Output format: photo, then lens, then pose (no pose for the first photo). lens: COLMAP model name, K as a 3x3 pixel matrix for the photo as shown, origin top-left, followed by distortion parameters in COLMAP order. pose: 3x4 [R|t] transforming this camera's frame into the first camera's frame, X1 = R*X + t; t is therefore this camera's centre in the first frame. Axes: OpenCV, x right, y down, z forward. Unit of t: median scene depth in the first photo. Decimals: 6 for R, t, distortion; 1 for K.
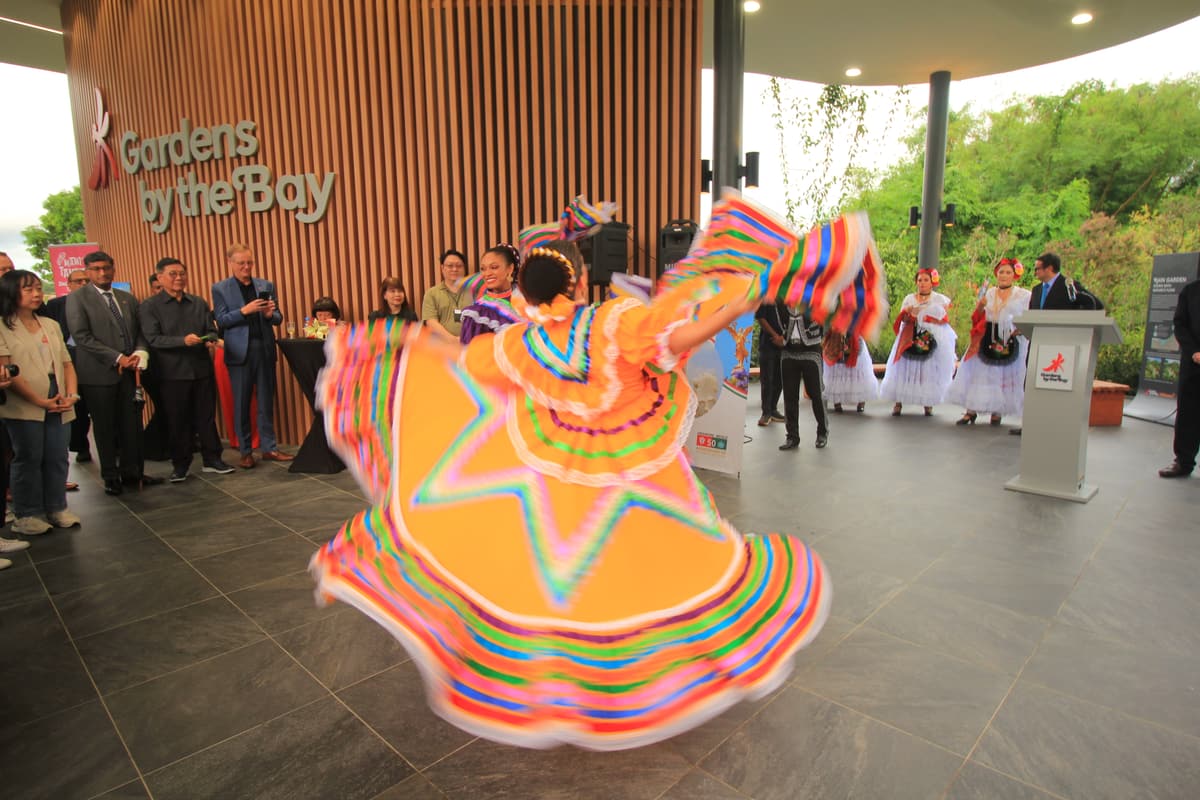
lens RADIAL K [[676.4, 0, 601.2], [0, 676.4, 395.0], [0, 0, 1]] dist [0.004398, -0.011066]
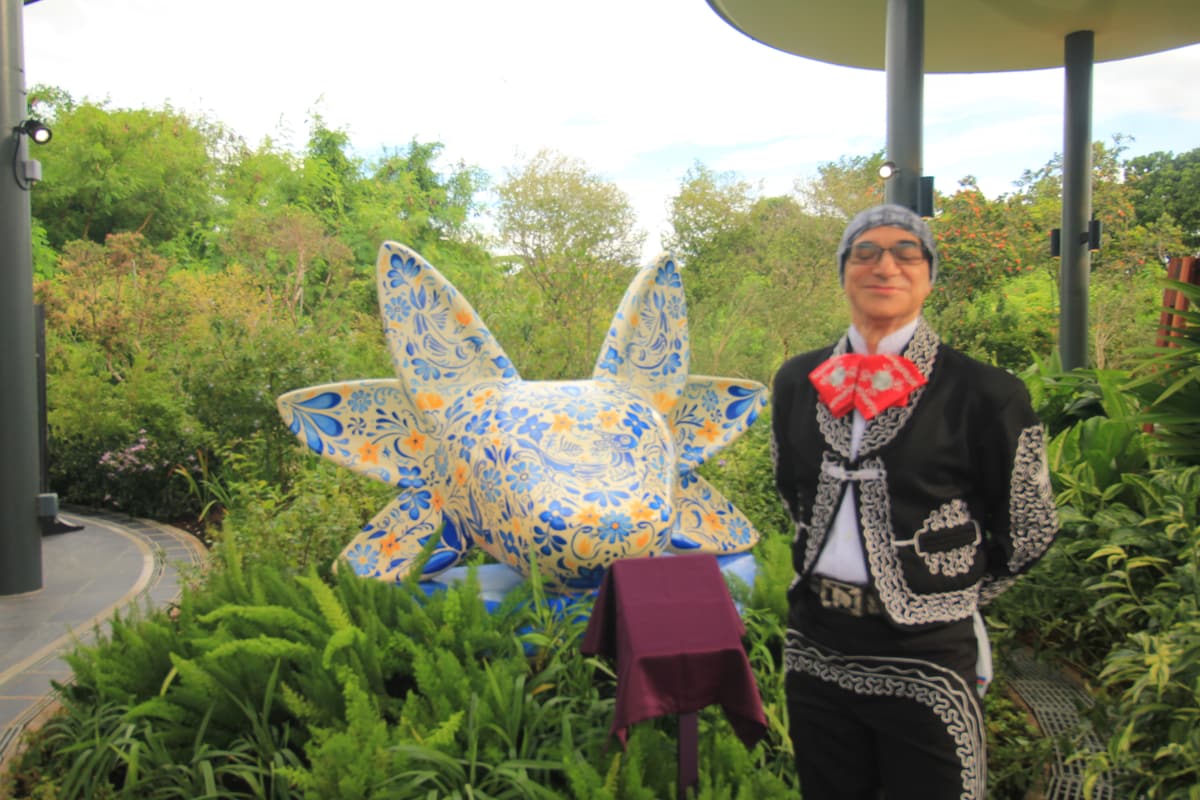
lens RADIAL K [[938.1, 0, 604.5], [0, 938.1, 395.9], [0, 0, 1]] dist [0.013554, -0.007339]
pose [[0.508318, -0.032614, 0.860552, 0.351563], [0.126893, 0.991212, -0.037388, 0.020927], [-0.851770, 0.128202, 0.507989, -0.151327]]
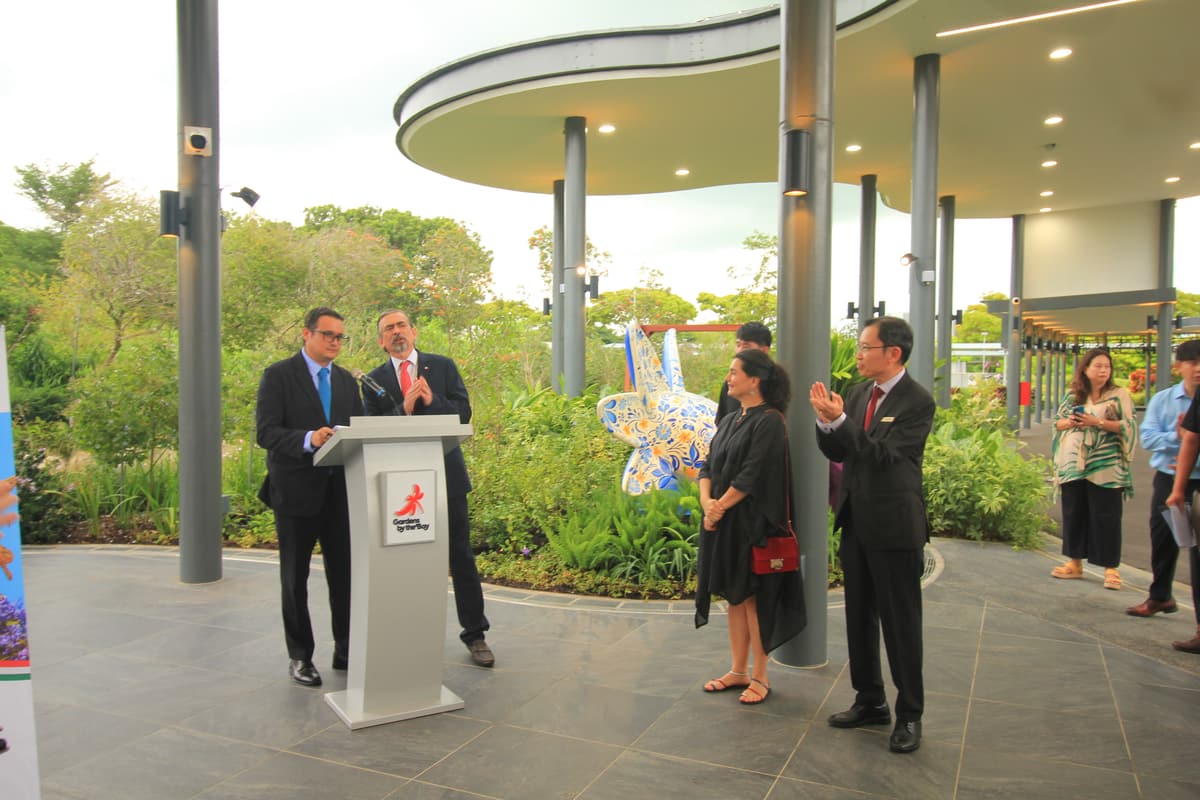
lens RADIAL K [[938.1, 0, 632.8], [0, 938.1, 412.4], [0, 0, 1]] dist [0.013554, -0.007339]
pose [[-0.364966, -0.030122, 0.930533, -0.303219], [0.133883, 0.987390, 0.084473, -0.106671], [-0.921344, 0.155412, -0.356331, 0.710206]]
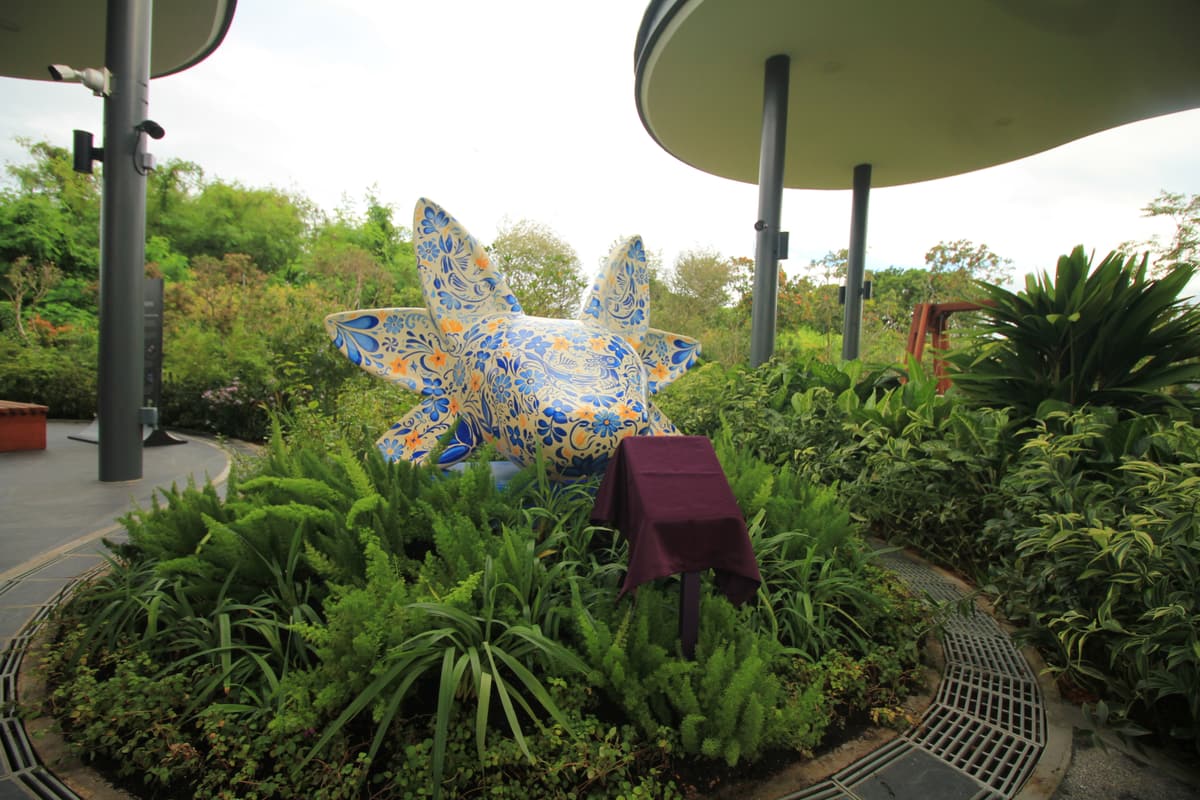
lens RADIAL K [[554.3, 0, 601.8], [0, 554.3, 395.6], [0, 0, 1]] dist [-0.001325, -0.012652]
pose [[0.417325, -0.009743, 0.908705, 0.460491], [0.082714, 0.996199, -0.027305, 0.065216], [-0.904985, 0.086557, 0.416545, -0.037131]]
